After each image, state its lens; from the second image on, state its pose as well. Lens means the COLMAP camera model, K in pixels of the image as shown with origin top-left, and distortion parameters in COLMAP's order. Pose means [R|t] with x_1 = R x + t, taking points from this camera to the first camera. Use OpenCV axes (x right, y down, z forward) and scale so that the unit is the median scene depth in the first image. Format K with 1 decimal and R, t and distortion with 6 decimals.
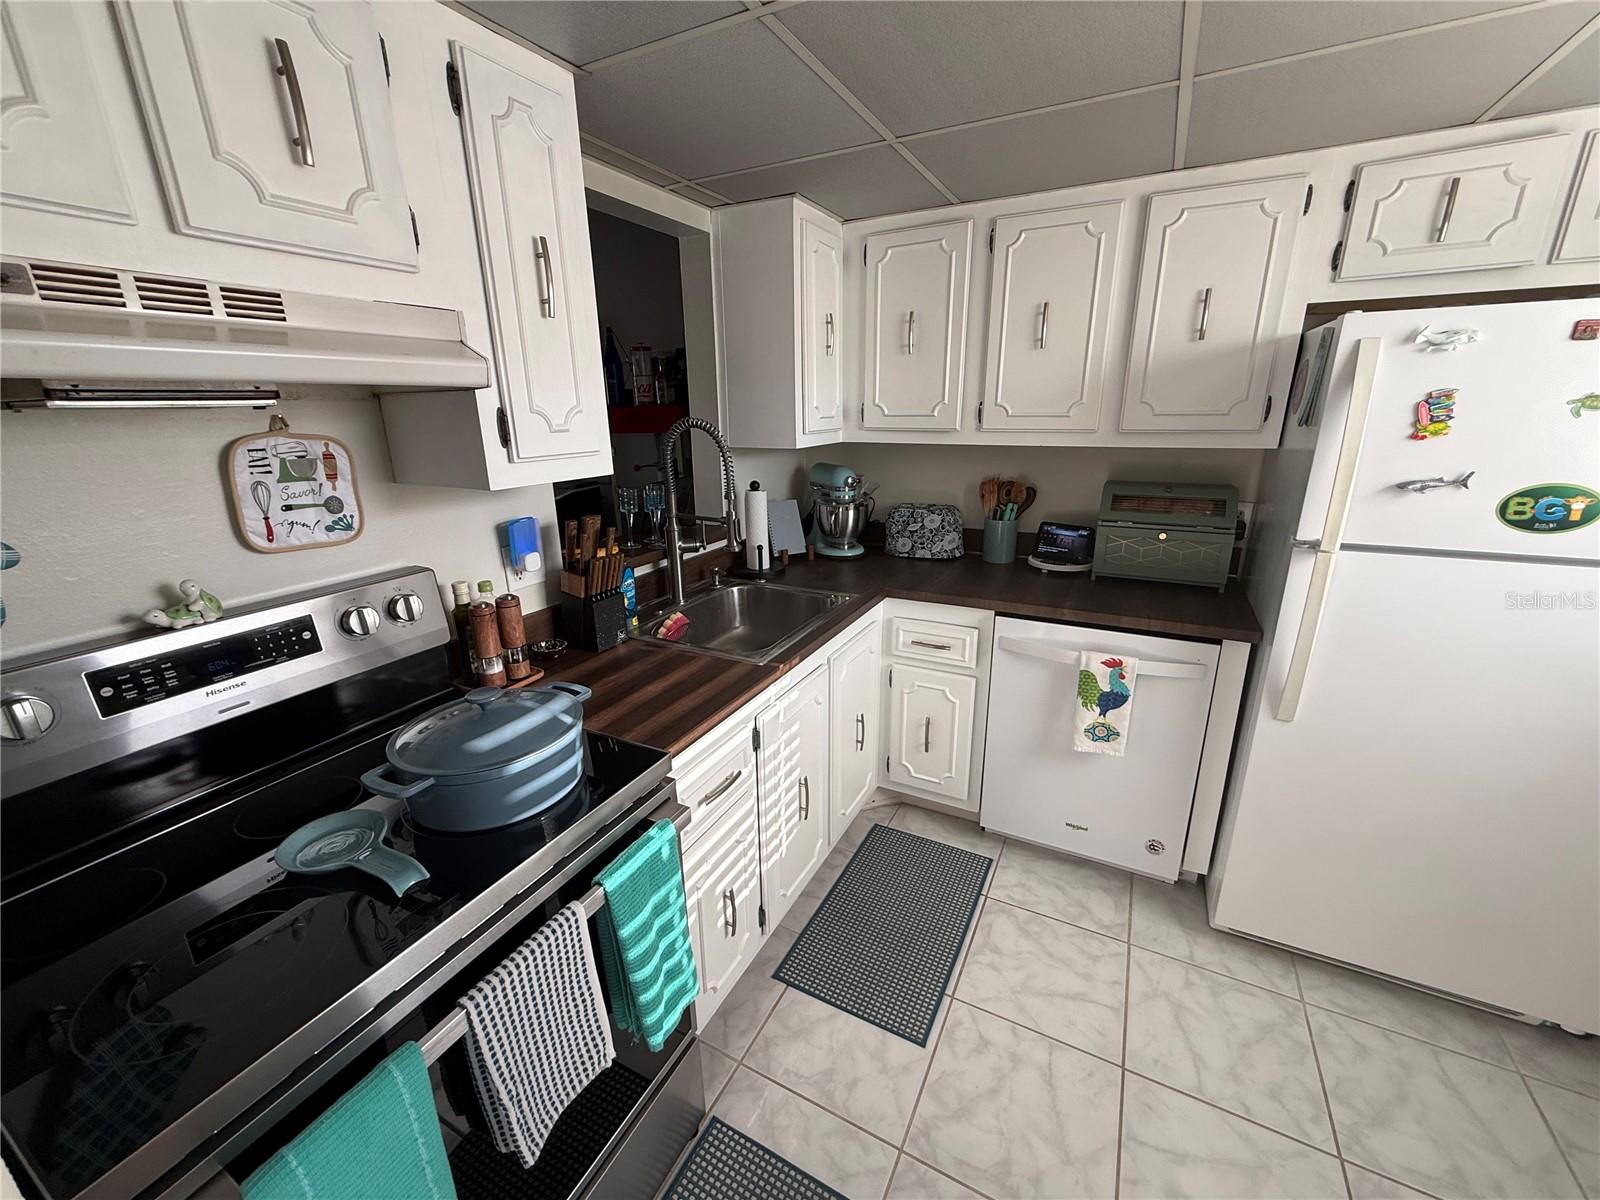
lens RADIAL K [[638.8, 0, 800.8], [0, 638.8, 600.6], [0, 0, 1]] dist [0.000688, -0.000457]
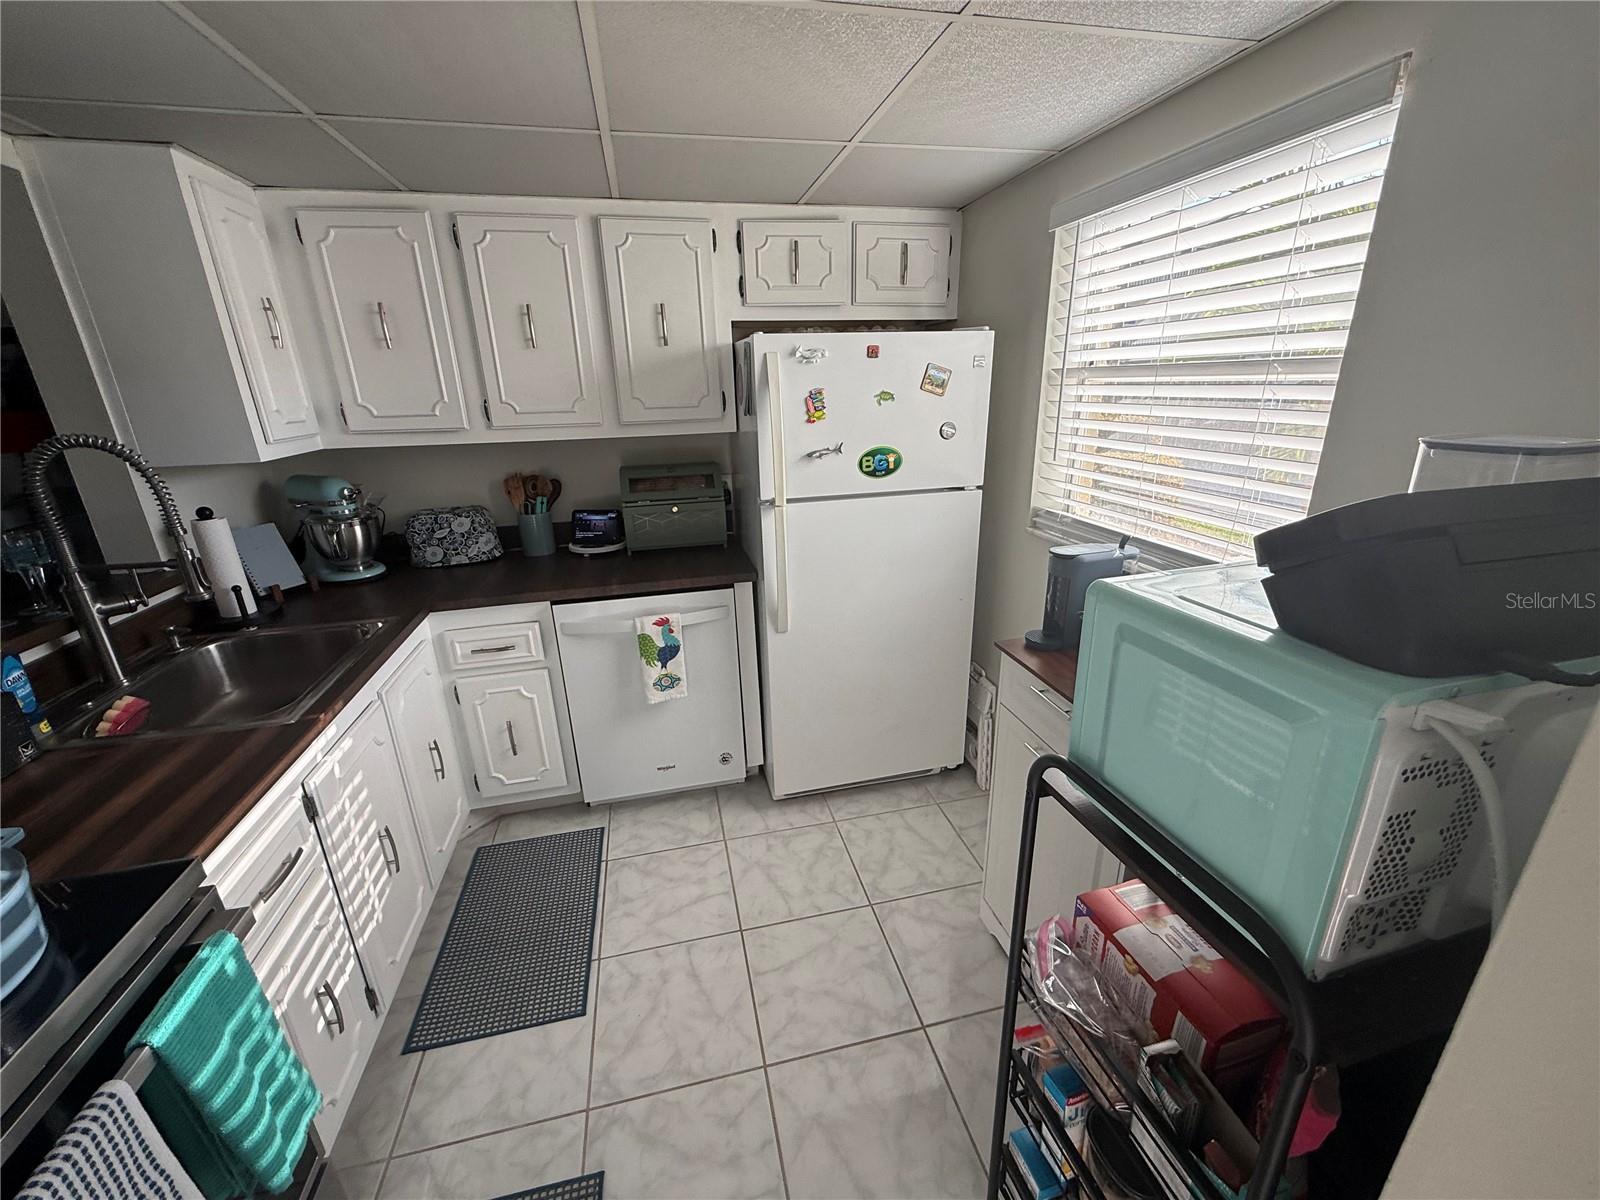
lens RADIAL K [[638.8, 0, 800.8], [0, 638.8, 600.6], [0, 0, 1]] dist [0.000688, -0.000457]
pose [[0.754730, -0.218899, 0.618439, -0.035429], [0.206147, 0.974073, 0.093199, 0.002869], [-0.622805, 0.057149, 0.780287, -0.076105]]
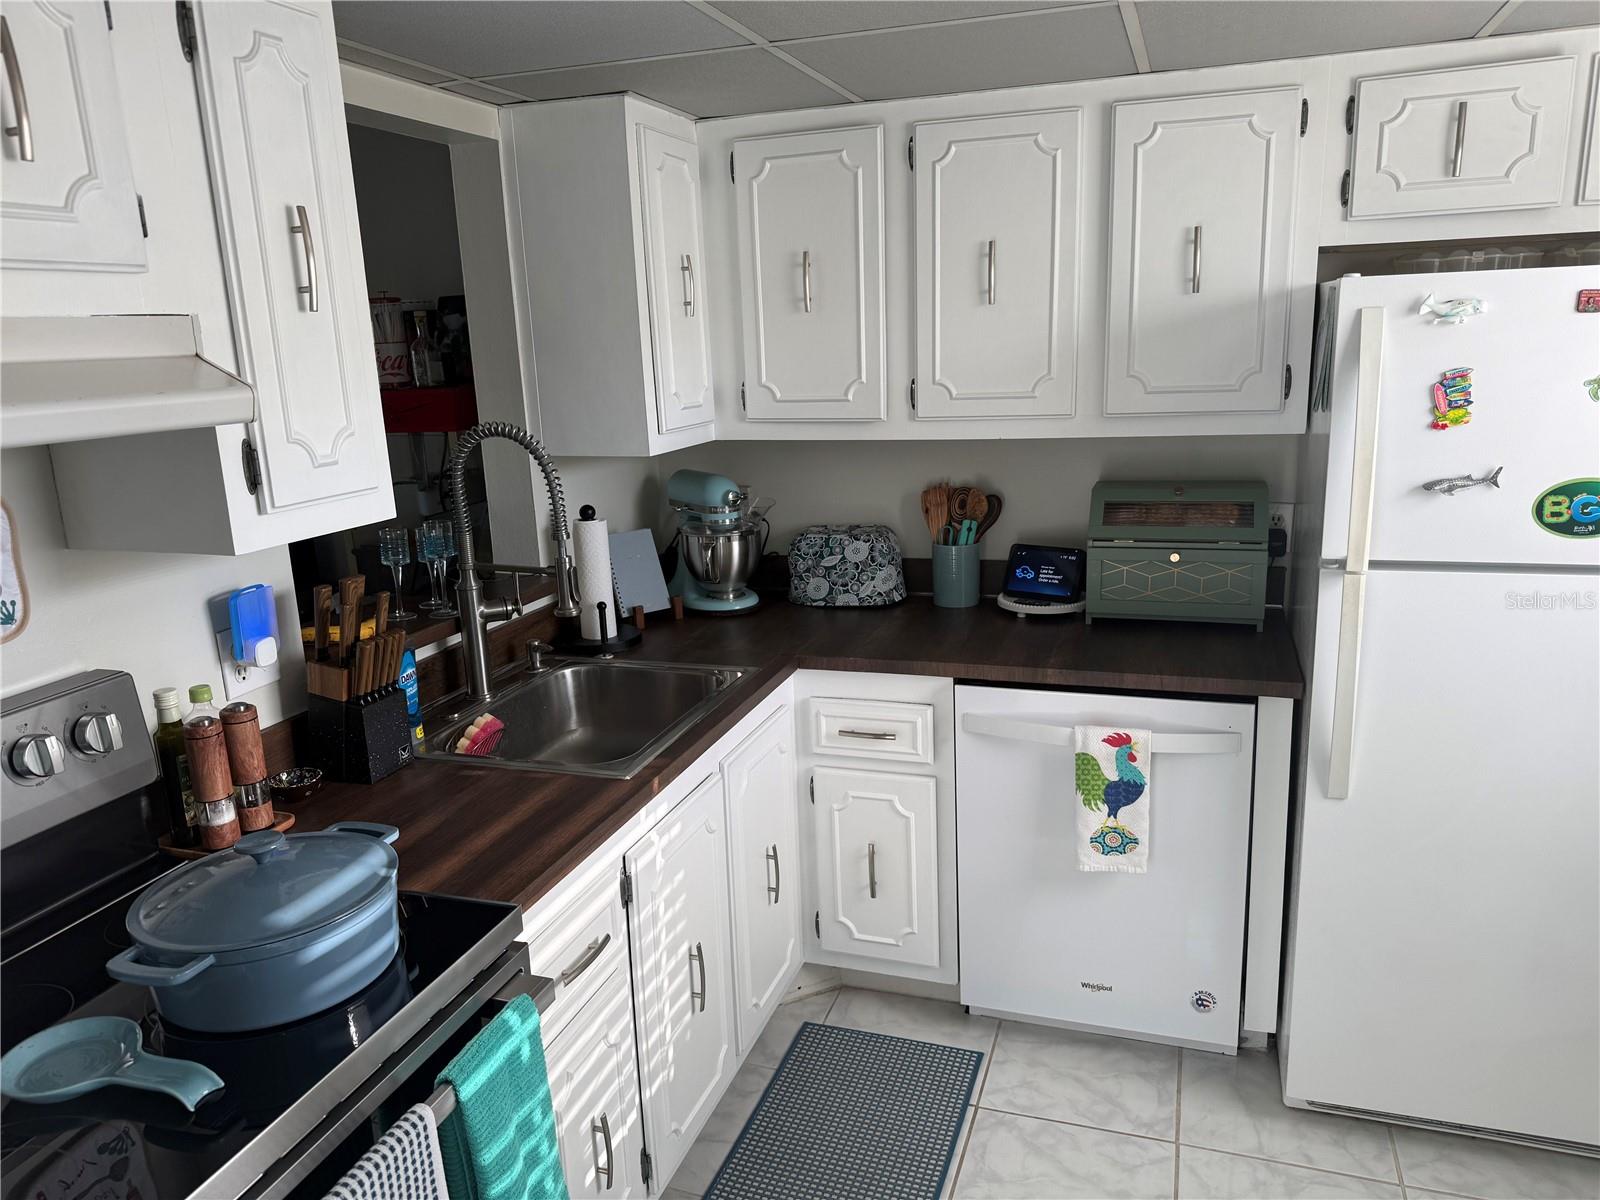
lens RADIAL K [[1121.6, 0, 800.7], [0, 1121.6, 604.5], [0, 0, 1]] dist [0.150745, -0.299682]
pose [[0.987825, -0.059129, 0.143896, -0.034981], [0.068584, 0.995738, -0.061655, 0.000954], [-0.139637, 0.070773, 0.987670, -0.208631]]
